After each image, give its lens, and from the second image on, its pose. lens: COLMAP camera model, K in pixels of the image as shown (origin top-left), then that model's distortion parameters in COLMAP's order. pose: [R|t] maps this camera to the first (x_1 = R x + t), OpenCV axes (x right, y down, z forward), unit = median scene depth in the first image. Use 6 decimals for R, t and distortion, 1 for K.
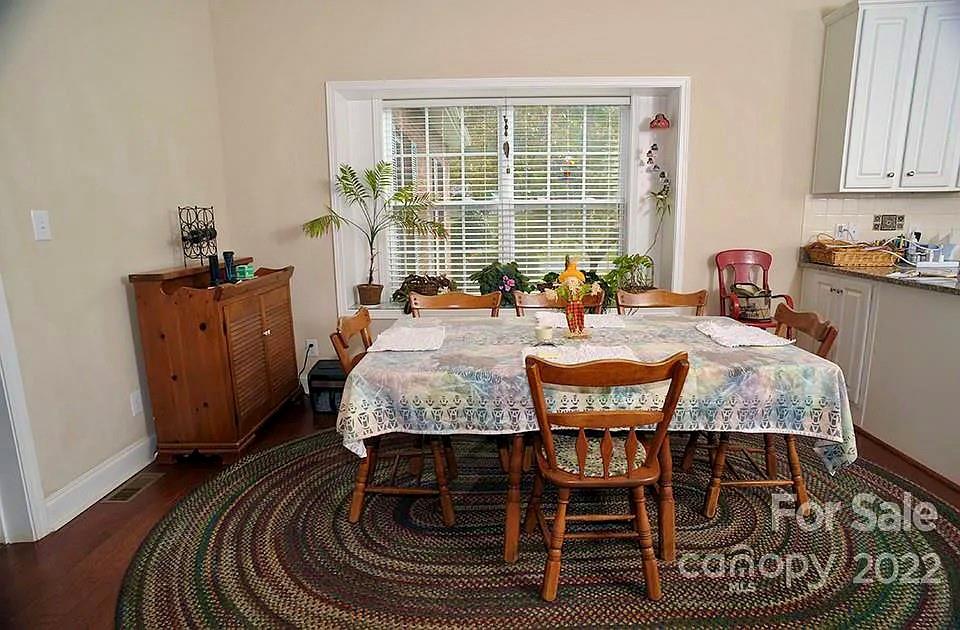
lens RADIAL K [[548.3, 0, 484.8], [0, 548.3, 313.9], [0, 0, 1]] dist [-0.046865, 0.013919]
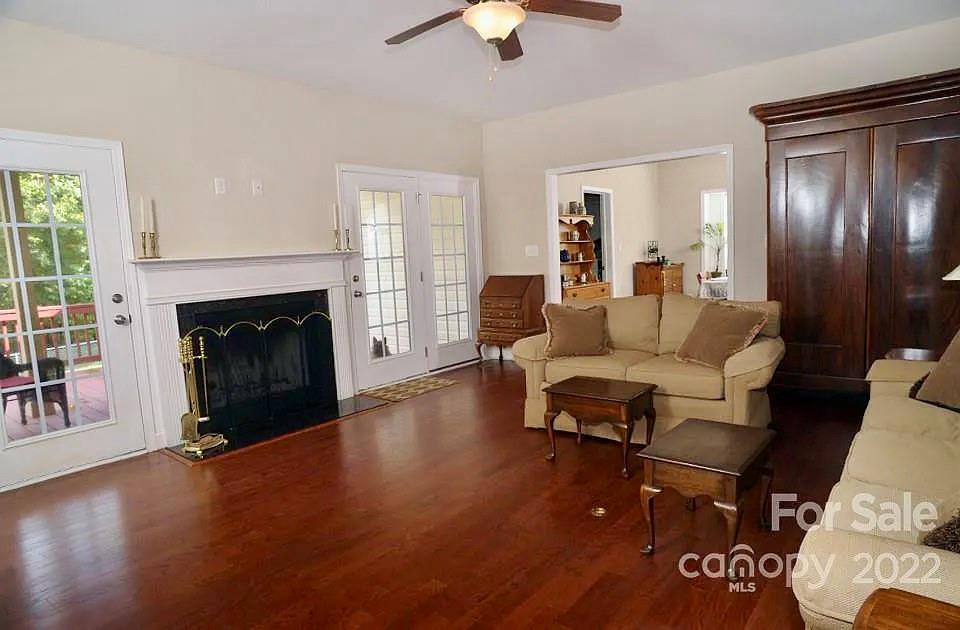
lens RADIAL K [[548.3, 0, 480.1], [0, 548.3, 310.6], [0, 0, 1]] dist [-0.046865, 0.013919]
pose [[0.805605, 0.035637, -0.591380, 0.376574], [-0.078047, 0.995874, -0.046308, 0.314698], [0.587289, 0.083461, 0.805062, -1.529195]]
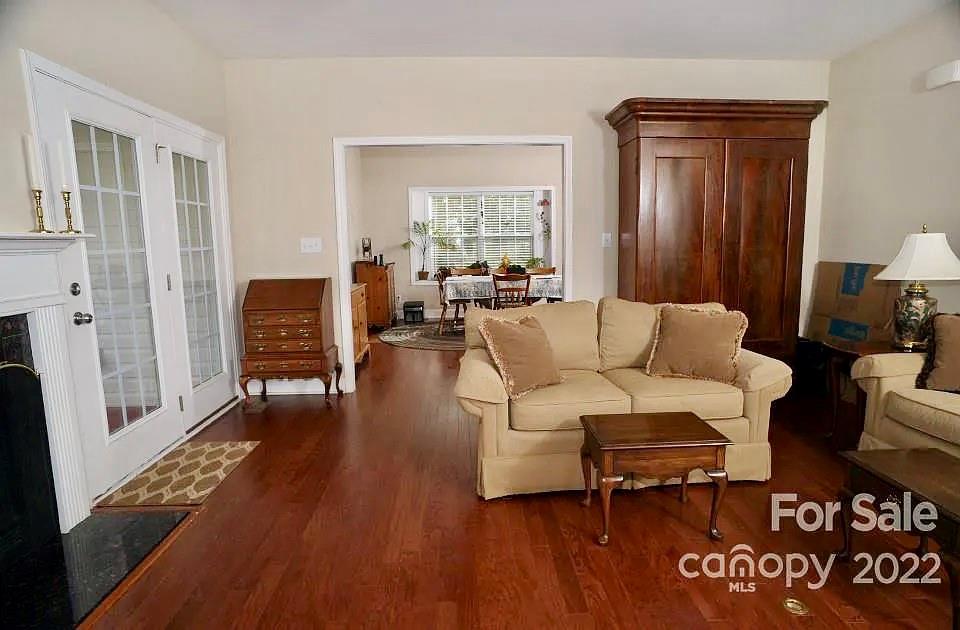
lens RADIAL K [[548.3, 0, 479.3], [0, 548.3, 311.8], [0, 0, 1]] dist [-0.046865, 0.013919]
pose [[0.997142, -0.014797, 0.074087, -0.156383], [0.019621, 0.997704, -0.064814, 0.284257], [-0.072958, 0.066083, 0.995143, -1.367370]]
